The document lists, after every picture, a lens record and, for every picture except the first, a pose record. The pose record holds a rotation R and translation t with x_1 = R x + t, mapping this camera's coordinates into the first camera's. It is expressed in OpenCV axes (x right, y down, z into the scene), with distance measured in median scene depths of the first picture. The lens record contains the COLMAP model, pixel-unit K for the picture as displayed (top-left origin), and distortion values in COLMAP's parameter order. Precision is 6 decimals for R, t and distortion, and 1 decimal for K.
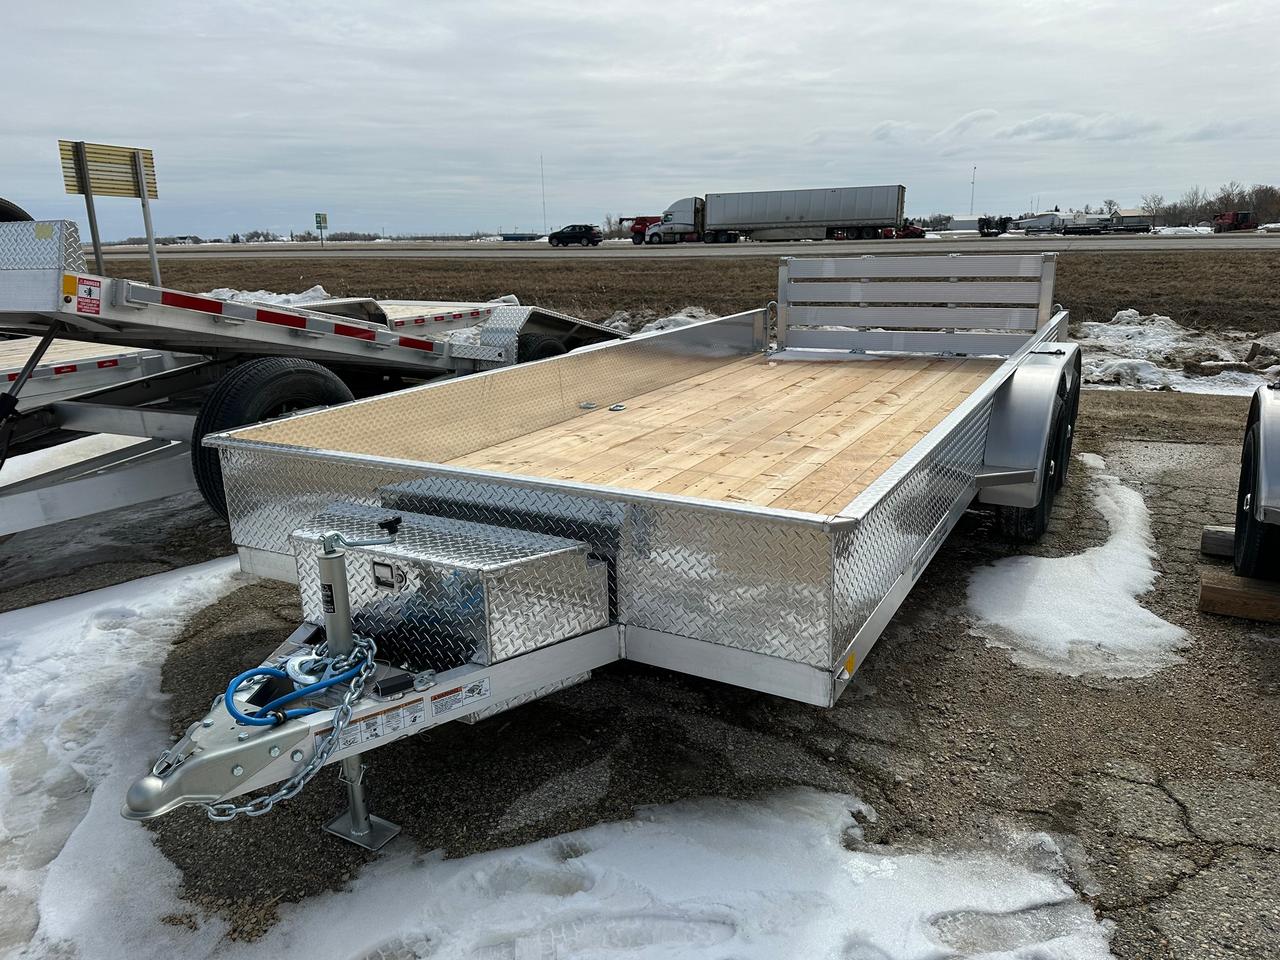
lens RADIAL K [[930.9, 0, 652.1], [0, 930.9, 485.1], [0, 0, 1]] dist [0.083434, -0.102319]
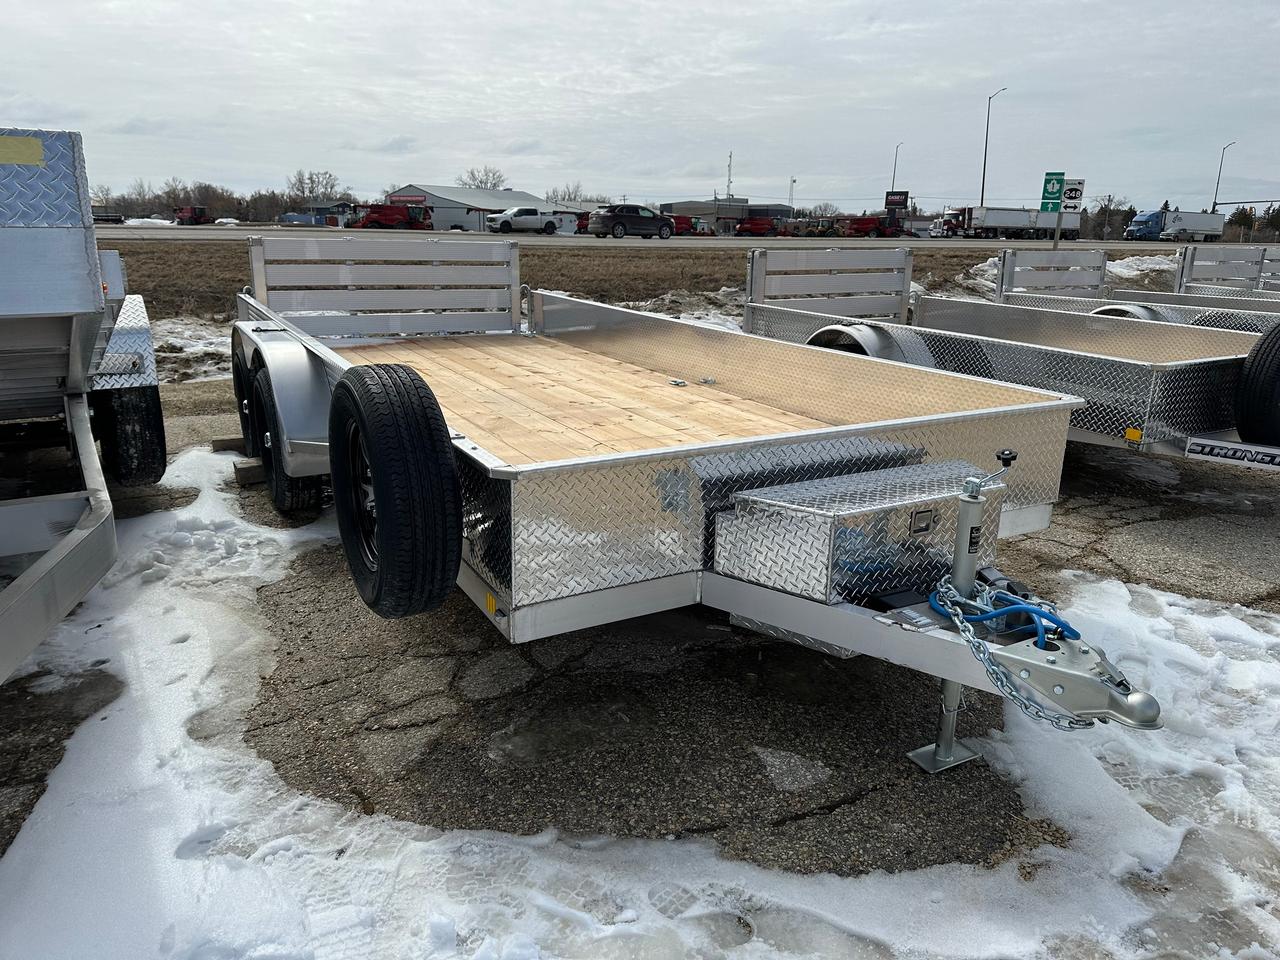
lens RADIAL K [[930.9, 0, 652.1], [0, 930.9, 485.1], [0, 0, 1]] dist [0.083434, -0.102319]
pose [[0.482730, -0.198459, 0.852987, -0.551104], [0.192709, 0.974184, 0.117598, -0.053889], [-0.854304, 0.107610, 0.508512, 0.290937]]
